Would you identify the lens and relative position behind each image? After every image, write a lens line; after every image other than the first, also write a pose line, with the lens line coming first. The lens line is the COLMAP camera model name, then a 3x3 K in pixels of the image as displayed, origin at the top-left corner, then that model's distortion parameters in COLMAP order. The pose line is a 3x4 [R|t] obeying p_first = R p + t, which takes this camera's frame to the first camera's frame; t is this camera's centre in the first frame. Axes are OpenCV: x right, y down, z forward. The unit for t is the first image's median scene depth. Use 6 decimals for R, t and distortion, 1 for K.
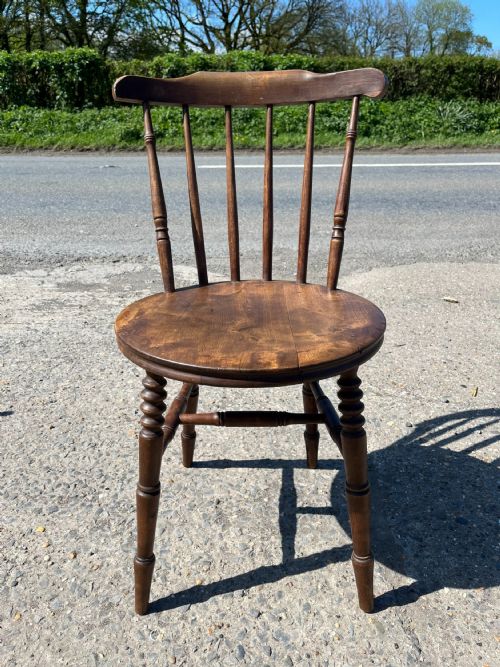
lens RADIAL K [[506.0, 0, 245.7], [0, 506.0, 341.7], [0, 0, 1]] dist [0.076318, -0.112078]
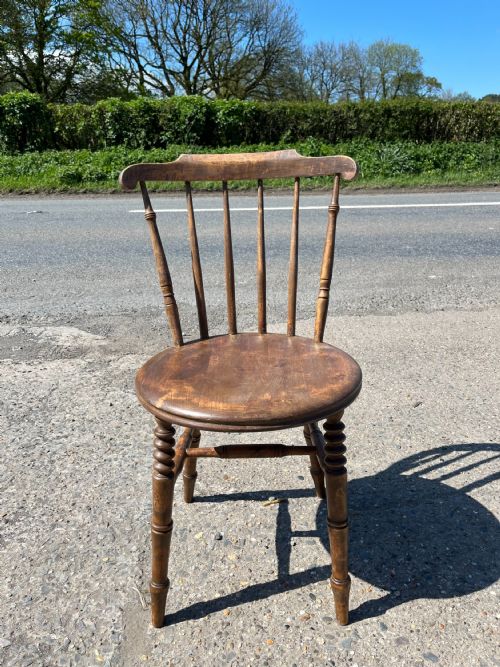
lens RADIAL K [[506.0, 0, 251.0], [0, 506.0, 343.2], [0, 0, 1]] dist [0.076318, -0.112078]
pose [[0.997405, -0.029928, 0.065483, 0.041720], [0.033830, 0.997666, -0.059311, -0.014448], [-0.063555, 0.061372, 0.996089, 0.013596]]
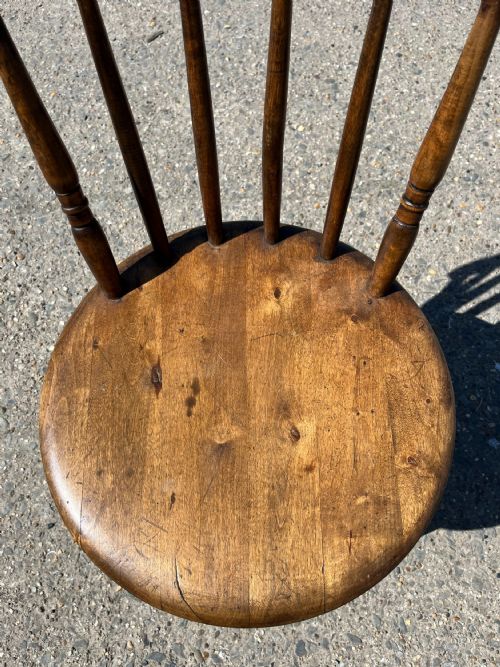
lens RADIAL K [[506.0, 0, 254.1], [0, 506.0, 331.5], [0, 0, 1]] dist [0.076318, -0.112078]
pose [[0.999034, -0.040422, 0.017227, 0.127119], [0.016683, 0.711652, 0.702334, -0.039776], [-0.040649, -0.701368, 0.711639, 0.035677]]
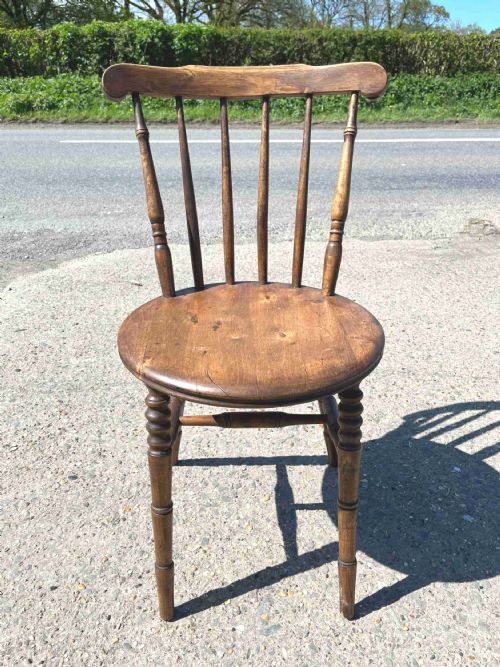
lens RADIAL K [[506.0, 0, 252.9], [0, 506.0, 342.6], [0, 0, 1]] dist [0.076318, -0.112078]
pose [[0.997429, -0.022916, 0.067894, 0.121914], [0.019399, 0.998458, 0.052020, -0.002076], [-0.068981, -0.050569, 0.996335, -0.011218]]
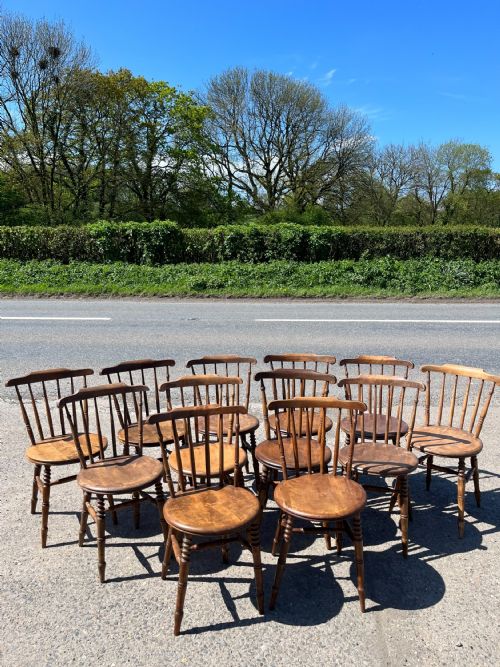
lens RADIAL K [[505.7, 0, 250.0], [0, 505.7, 346.3], [0, 0, 1]] dist [0.029839, -0.009674]
pose [[0.998108, 0.017151, -0.059037, -0.016241], [-0.028727, 0.979125, -0.201221, 0.001825], [0.054354, 0.202537, 0.977765, -0.202465]]
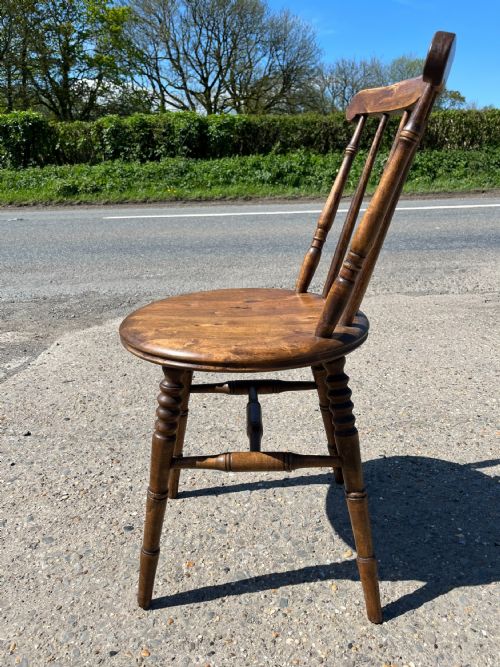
lens RADIAL K [[506.0, 0, 249.0], [0, 506.0, 338.3], [0, 0, 1]] dist [0.076318, -0.112078]
pose [[0.999614, -0.025956, 0.009946, 0.113397], [0.026810, 0.994780, -0.098460, 0.005583], [-0.007338, 0.098688, 0.995091, -0.003158]]
